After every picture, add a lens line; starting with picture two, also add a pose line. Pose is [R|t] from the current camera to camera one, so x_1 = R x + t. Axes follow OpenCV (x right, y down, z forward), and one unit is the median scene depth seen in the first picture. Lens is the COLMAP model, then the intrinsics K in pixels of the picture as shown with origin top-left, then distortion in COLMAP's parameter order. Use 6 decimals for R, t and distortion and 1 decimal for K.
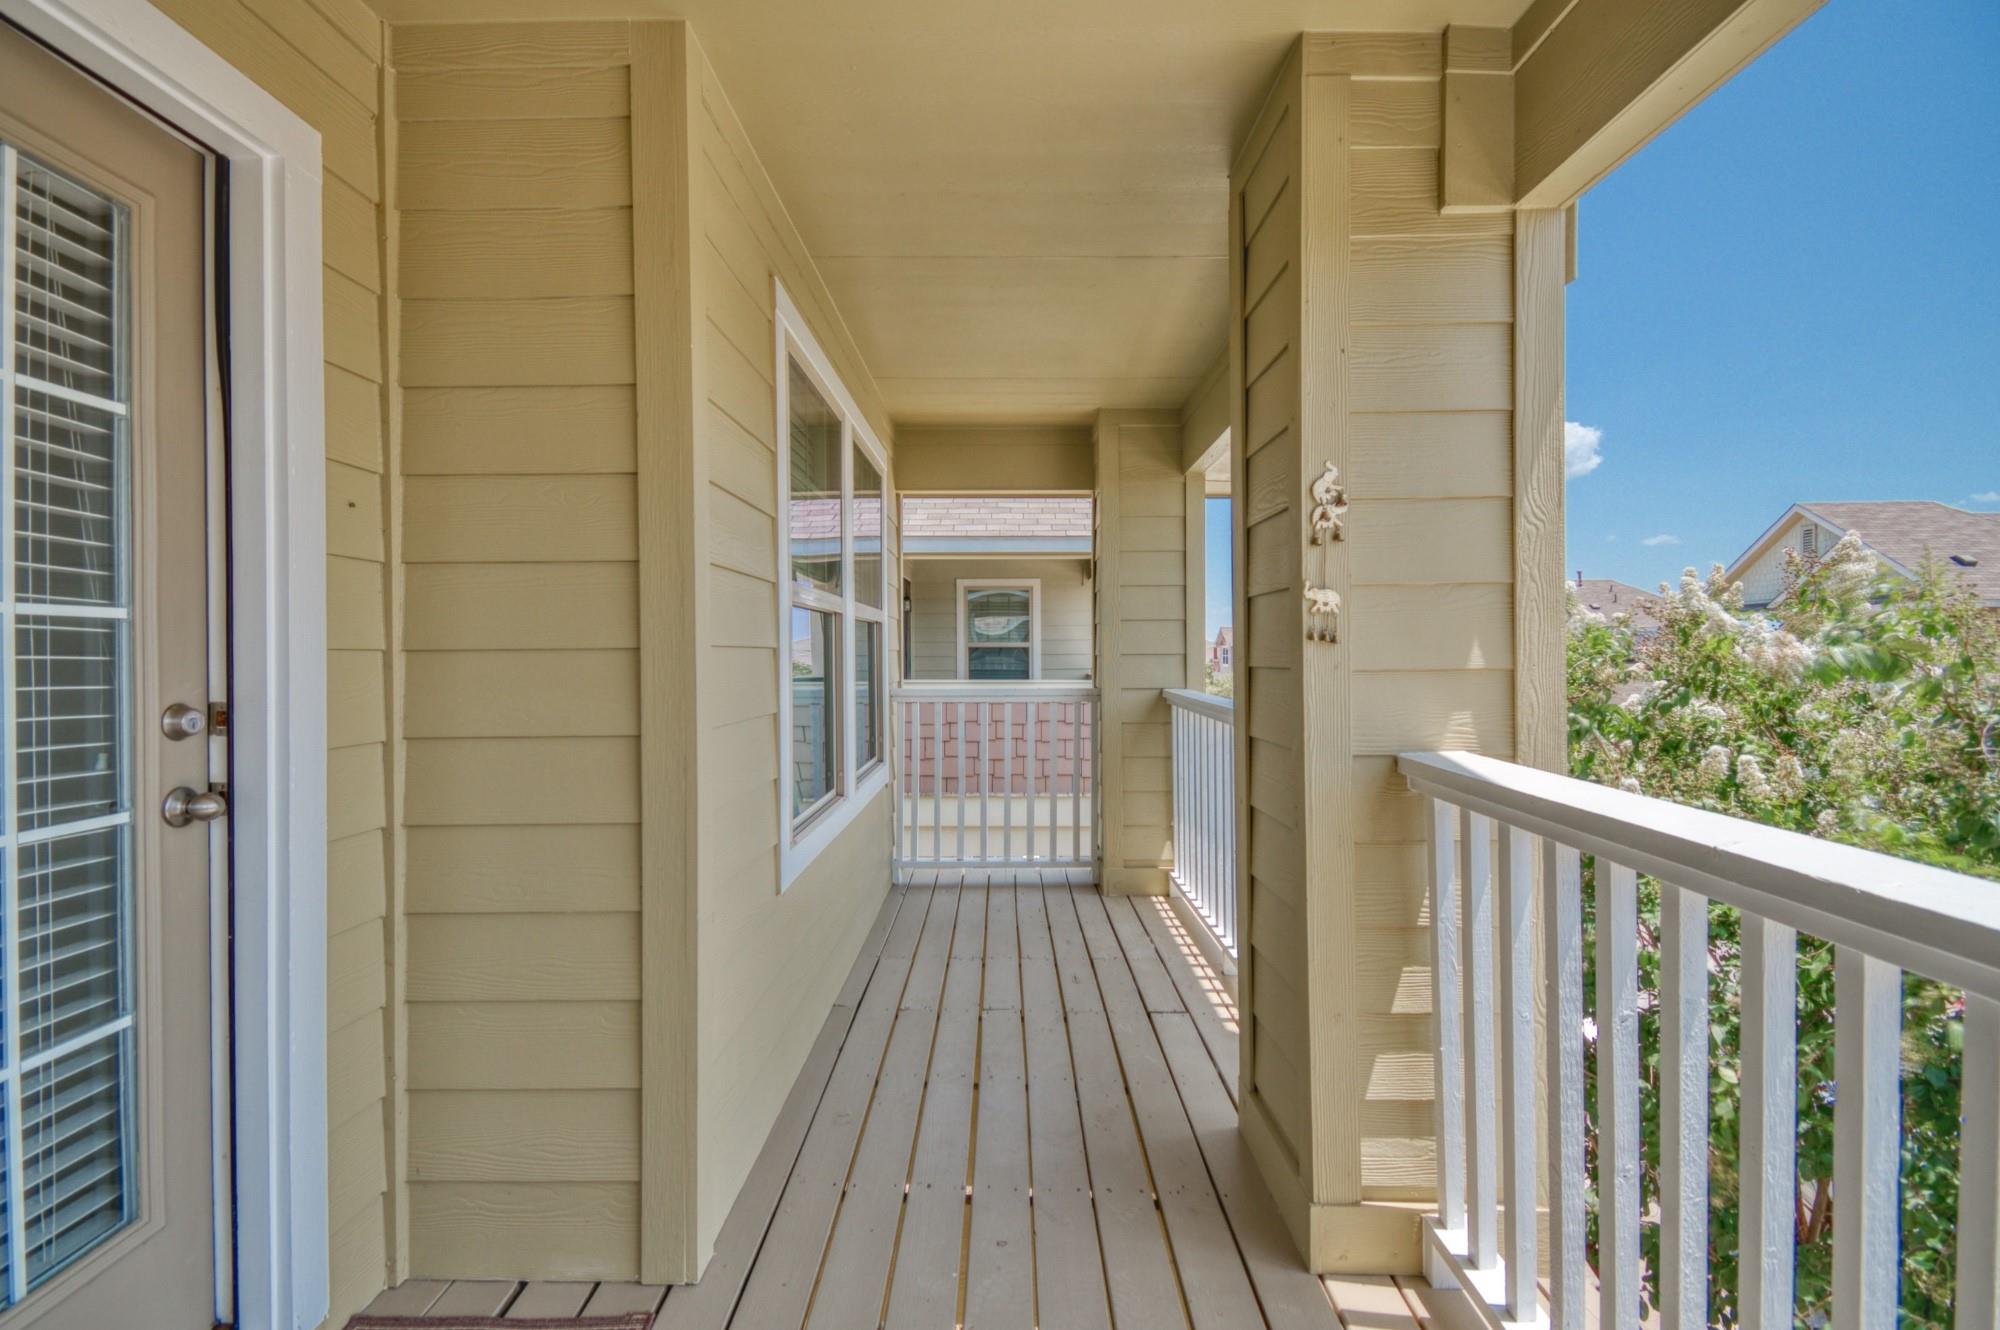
lens RADIAL K [[887.0, 0, 991.8], [0, 887.0, 661.3], [0, 0, 1]] dist [0.023328, -0.006335]
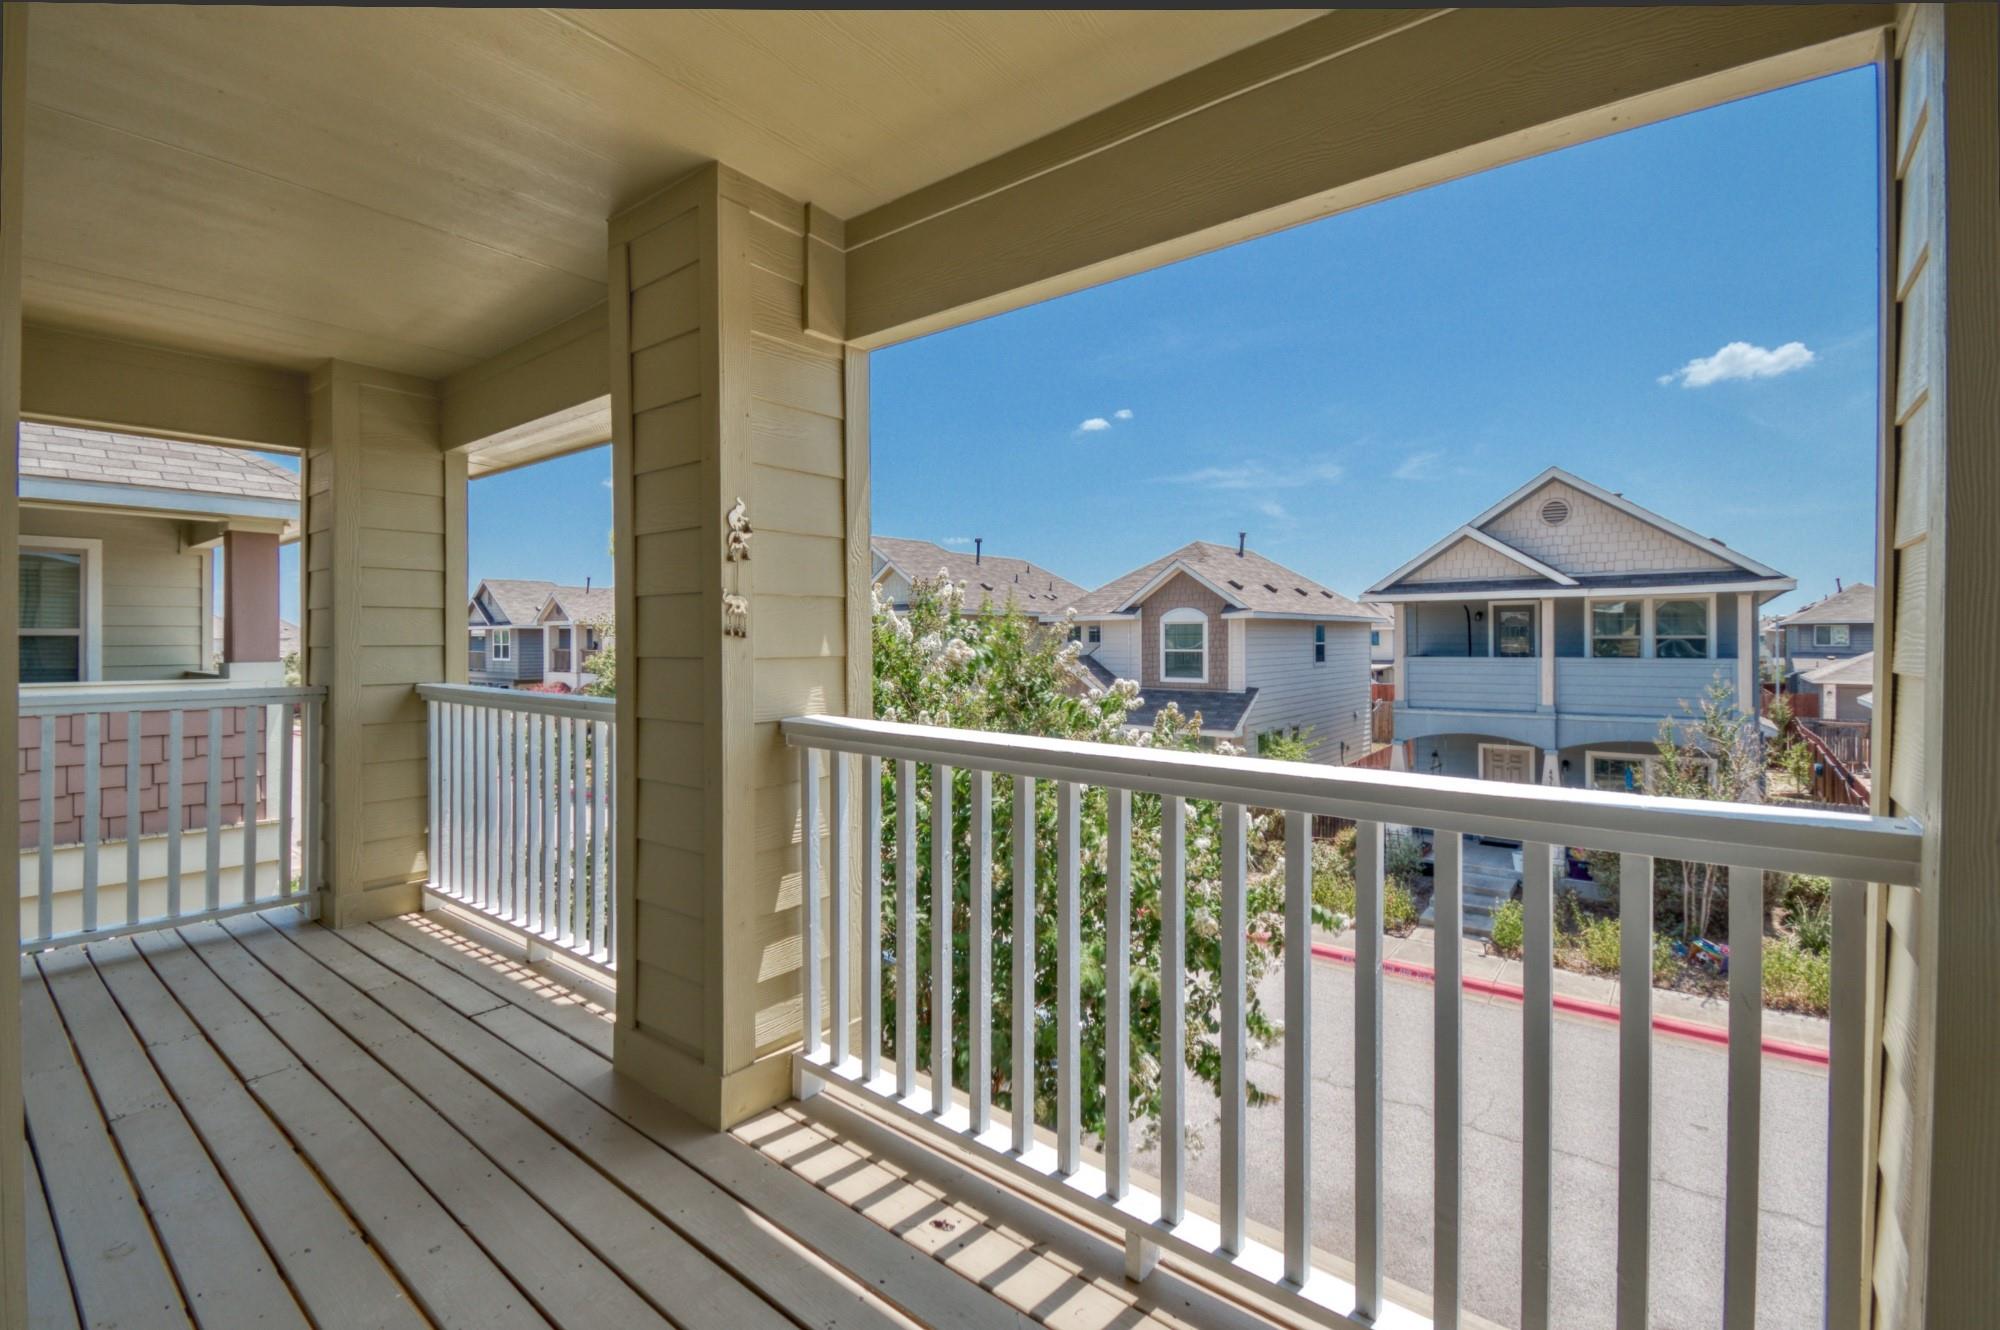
lens RADIAL K [[887.0, 0, 1011.6], [0, 887.0, 651.1], [0, 0, 1]] dist [0.023328, -0.006335]
pose [[0.609853, -0.006458, 0.792489, -0.394865], [0.007344, 0.999970, 0.002497, -0.000925], [-0.792481, 0.004298, 0.609882, -0.102626]]
